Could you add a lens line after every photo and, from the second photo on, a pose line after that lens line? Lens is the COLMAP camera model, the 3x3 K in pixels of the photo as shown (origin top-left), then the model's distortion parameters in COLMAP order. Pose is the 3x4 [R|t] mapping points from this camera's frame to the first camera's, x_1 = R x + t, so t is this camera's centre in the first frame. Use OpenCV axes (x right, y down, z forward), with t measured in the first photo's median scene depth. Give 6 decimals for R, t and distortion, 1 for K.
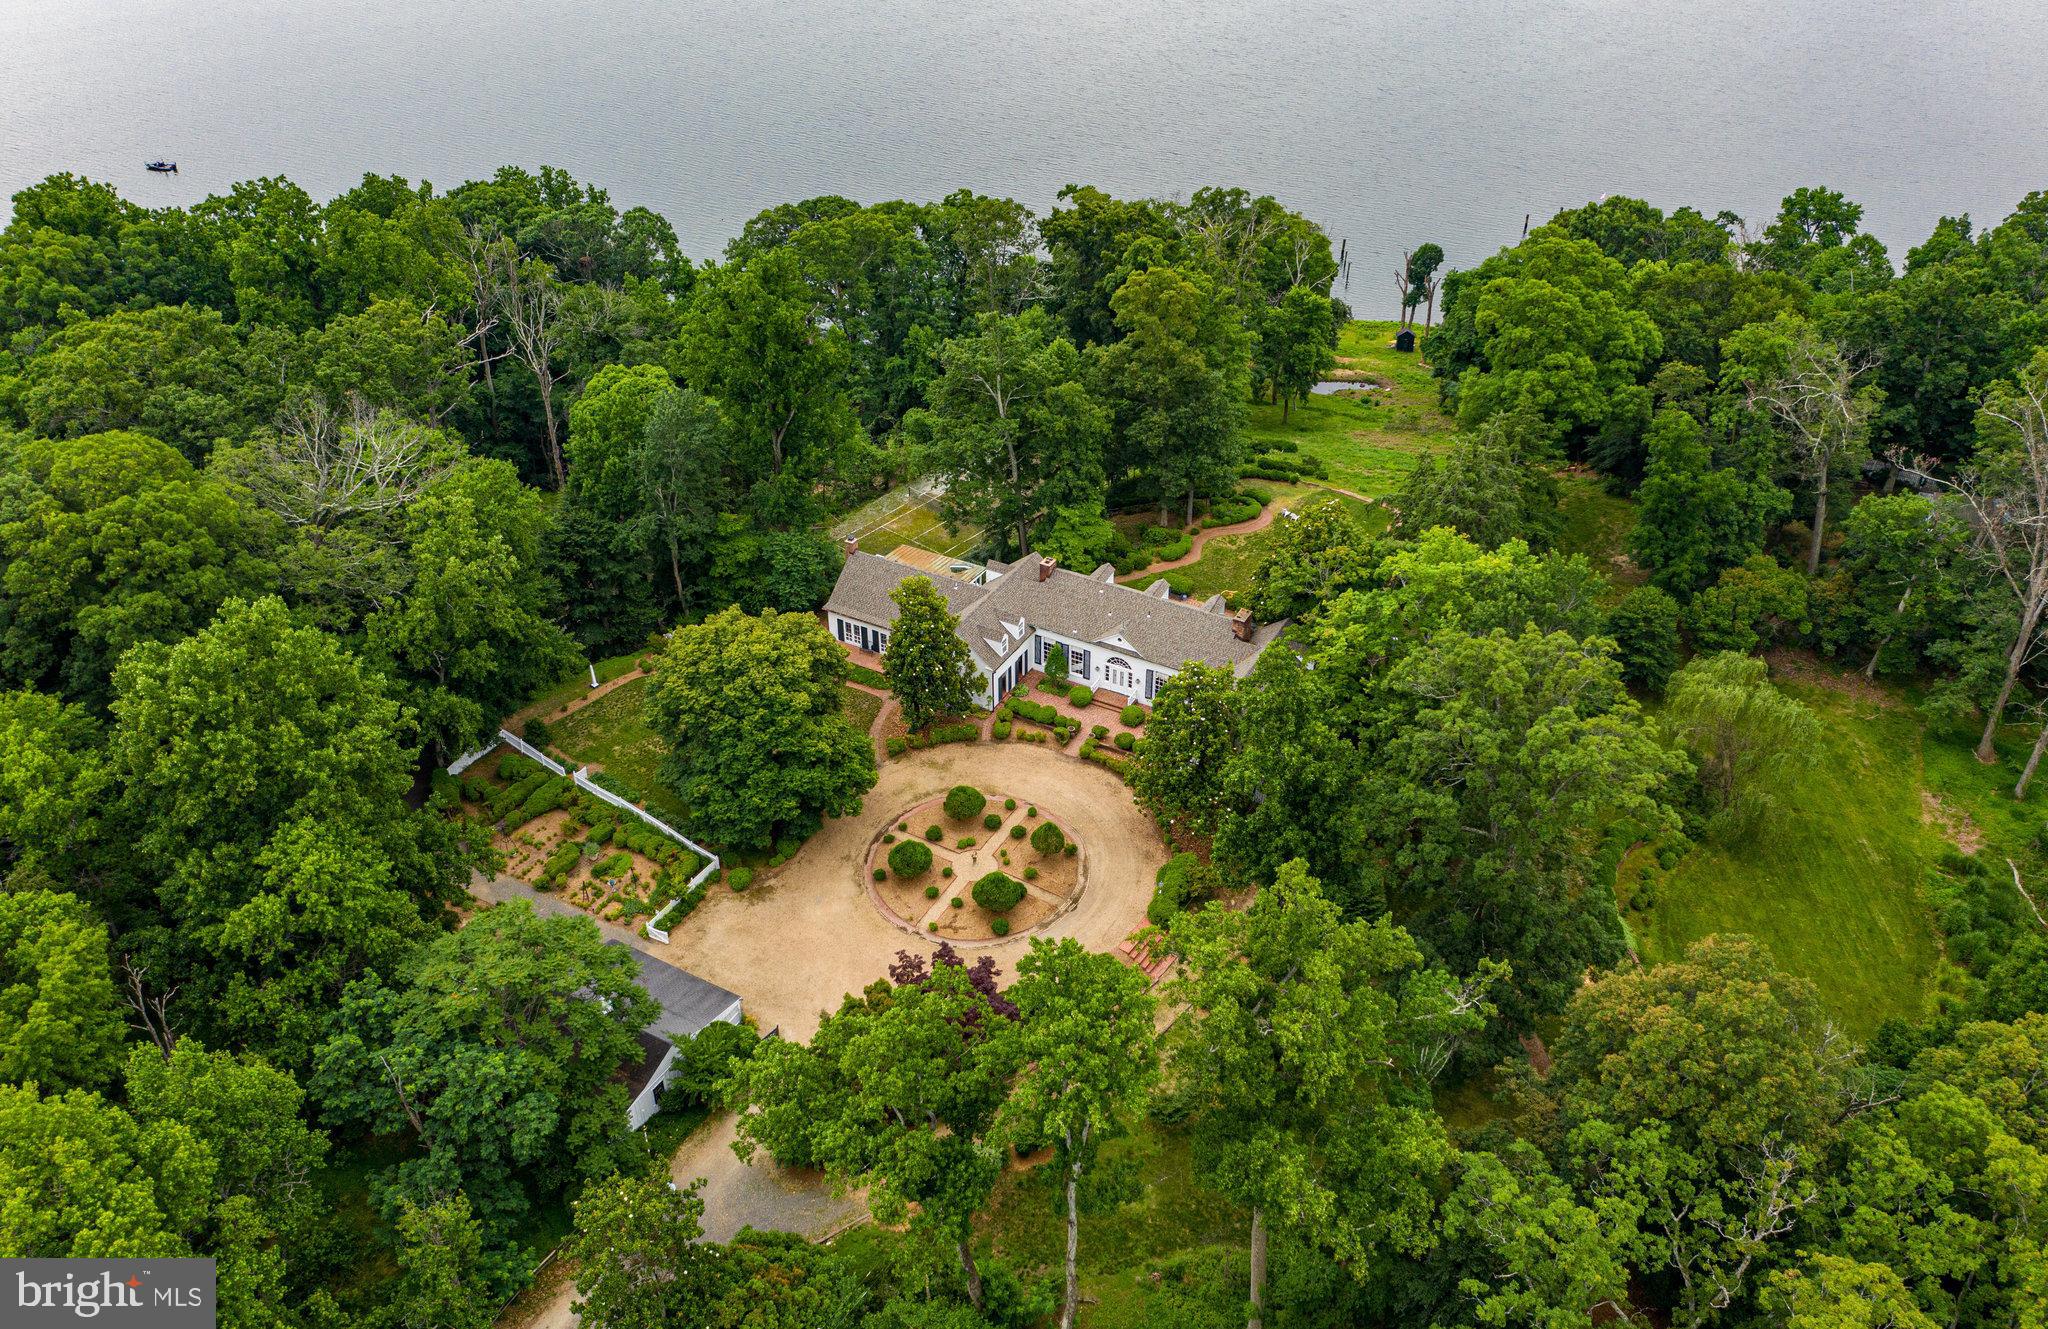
lens RADIAL K [[1616.9, 0, 1030.4], [0, 1616.9, 649.2], [0, 0, 1]] dist [-0.011771, -0.000132]
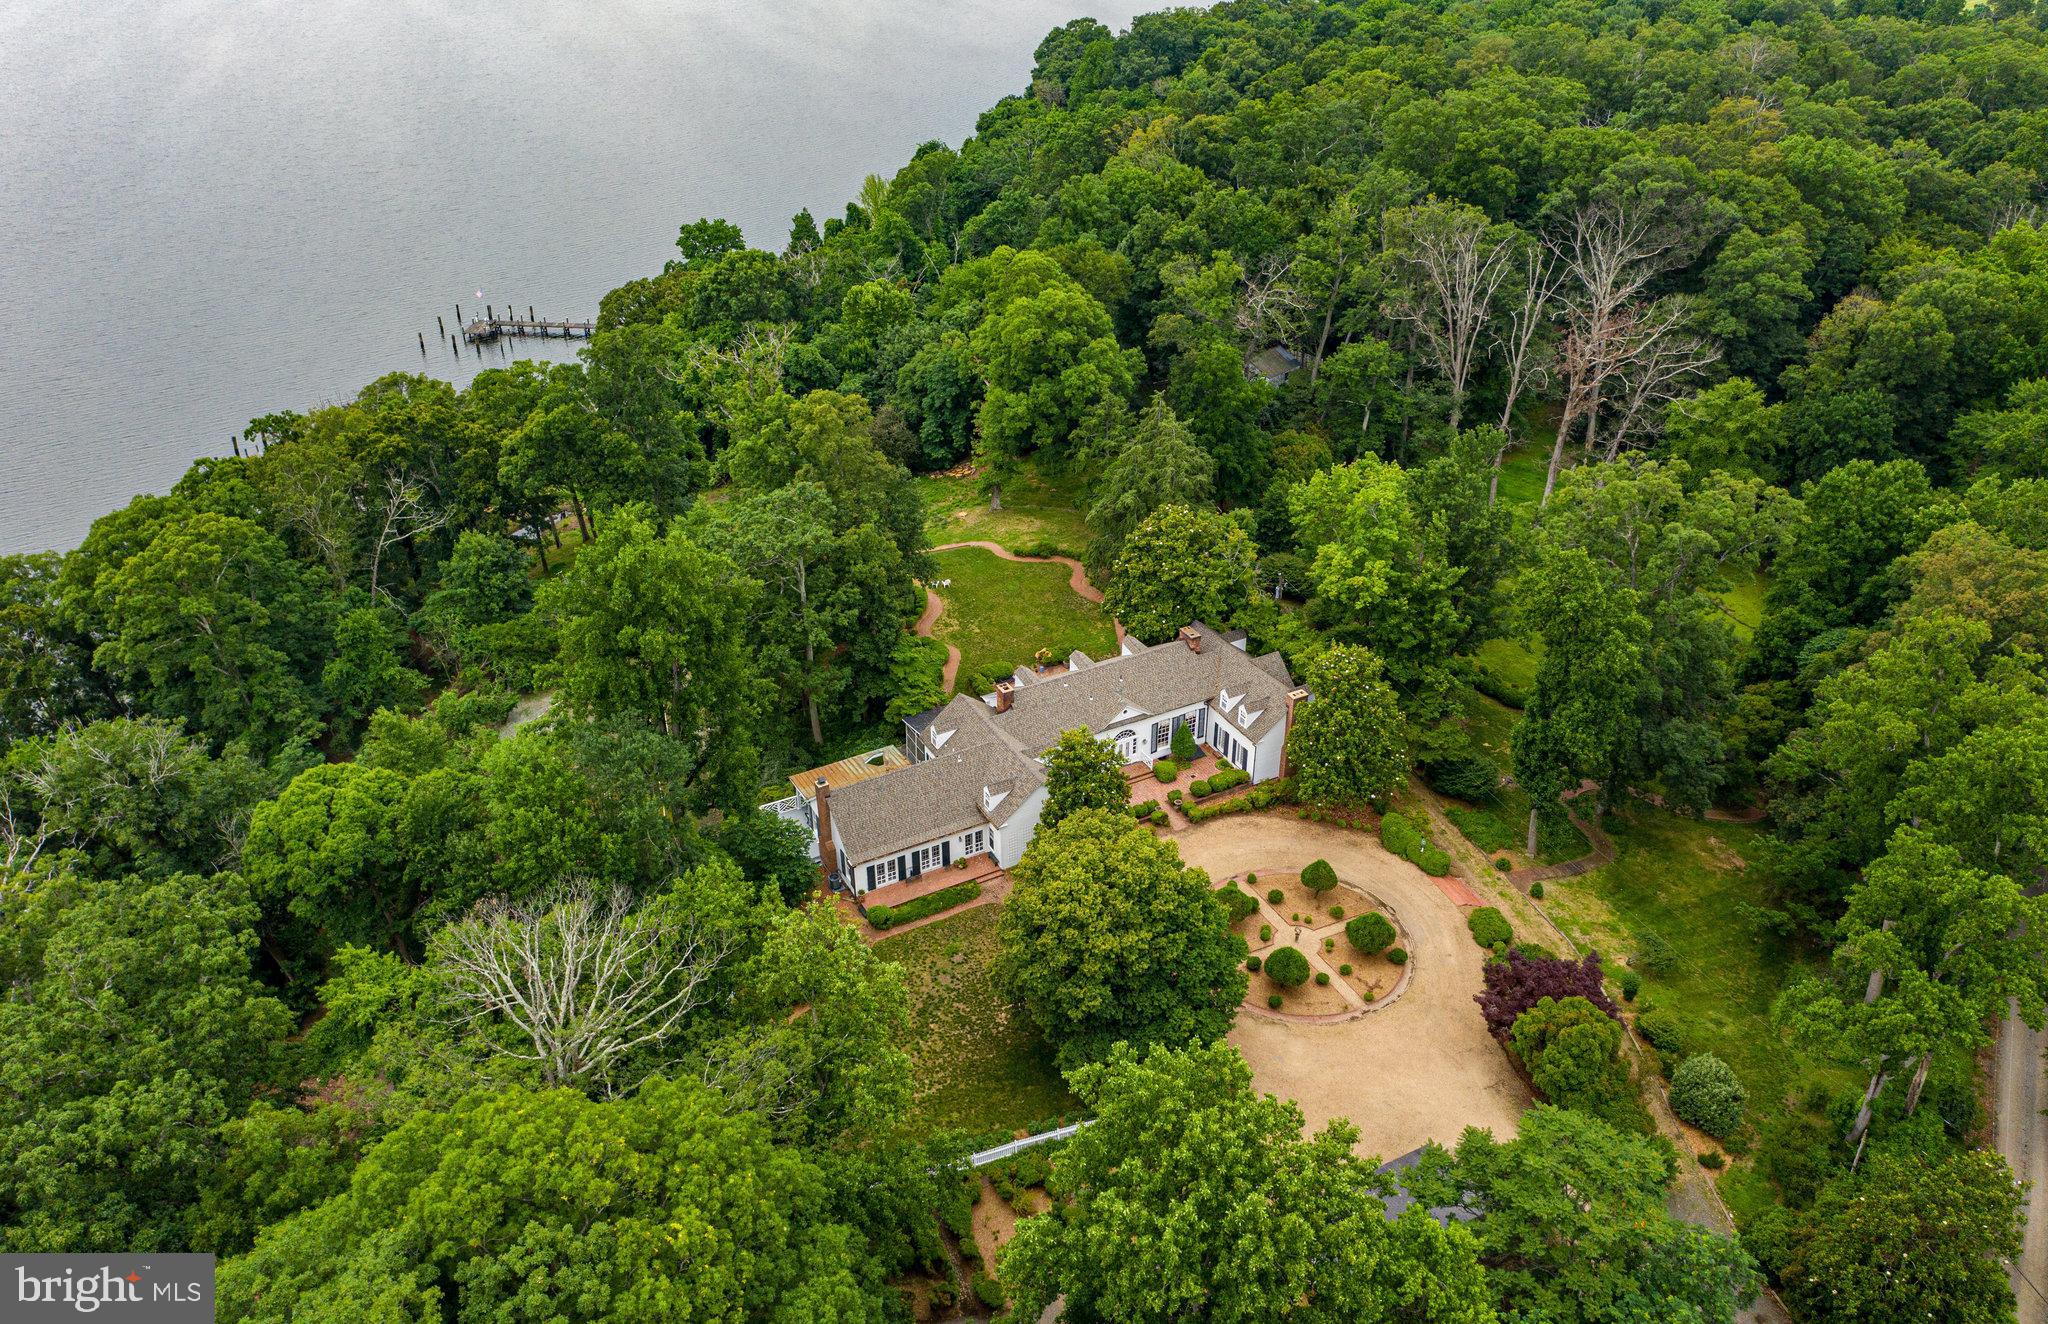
lens RADIAL K [[1616.9, 0, 1020.9], [0, 1616.9, 608.3], [0, 0, 1]] dist [-0.011771, -0.000132]
pose [[0.548366, -0.419369, 0.723481, -0.674576], [0.477038, 0.867457, 0.141253, -0.232885], [-0.686826, 0.267670, 0.675739, 0.363690]]
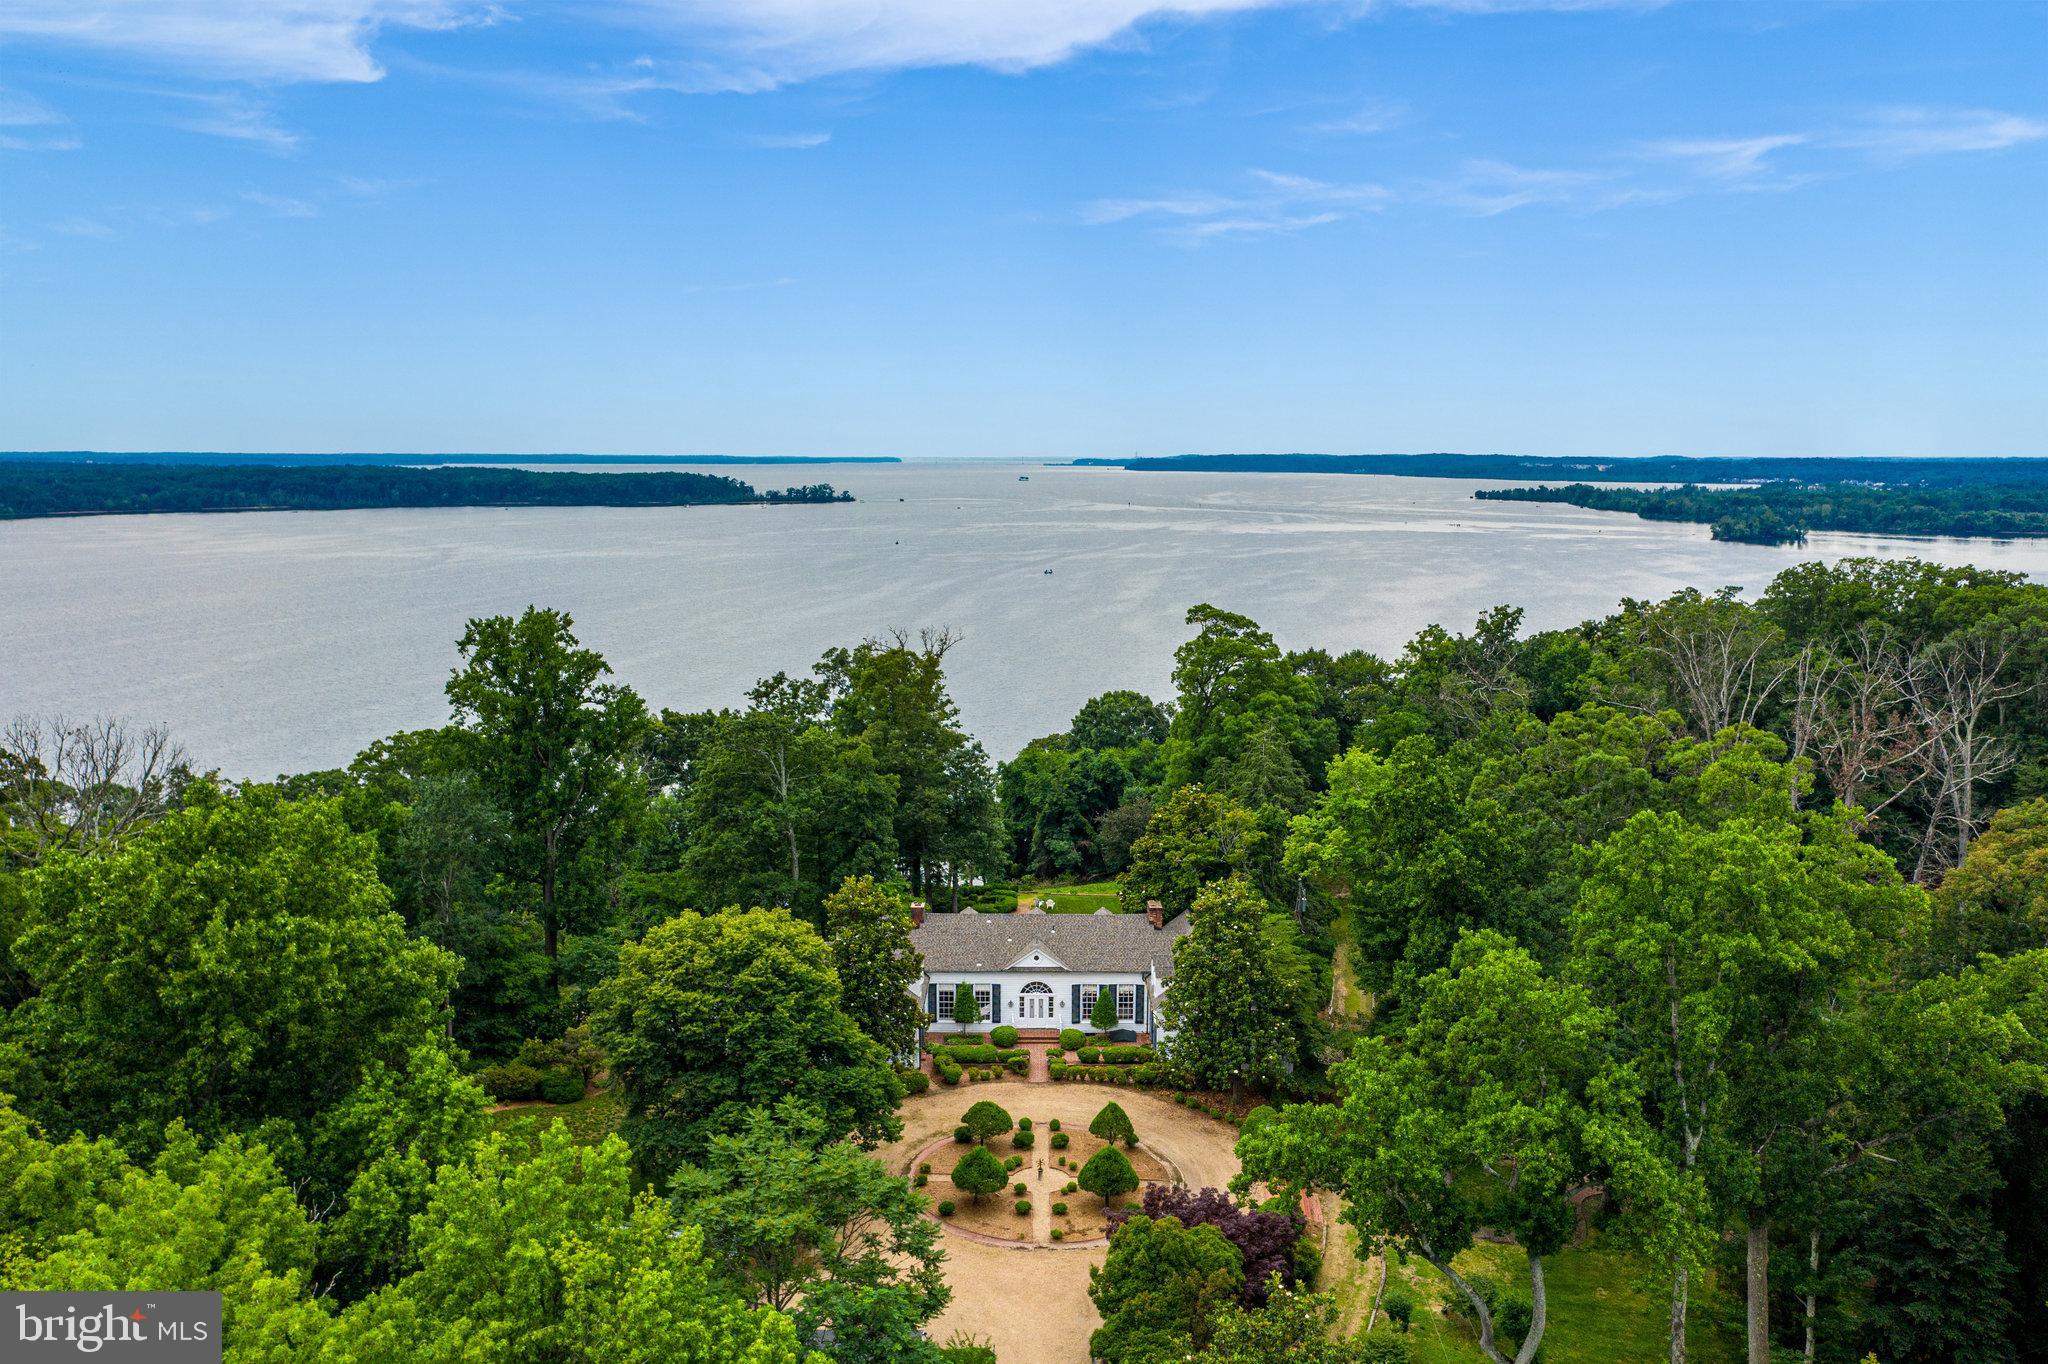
lens RADIAL K [[1607.8, 0, 1026.5], [0, 1607.8, 718.4], [0, 0, 1]] dist [-0.022428, 0.009954]
pose [[0.876168, -0.075540, 0.476050, -0.361964], [0.269633, 0.895470, -0.354165, 0.188680], [-0.399535, 0.438666, 0.804949, 0.240188]]
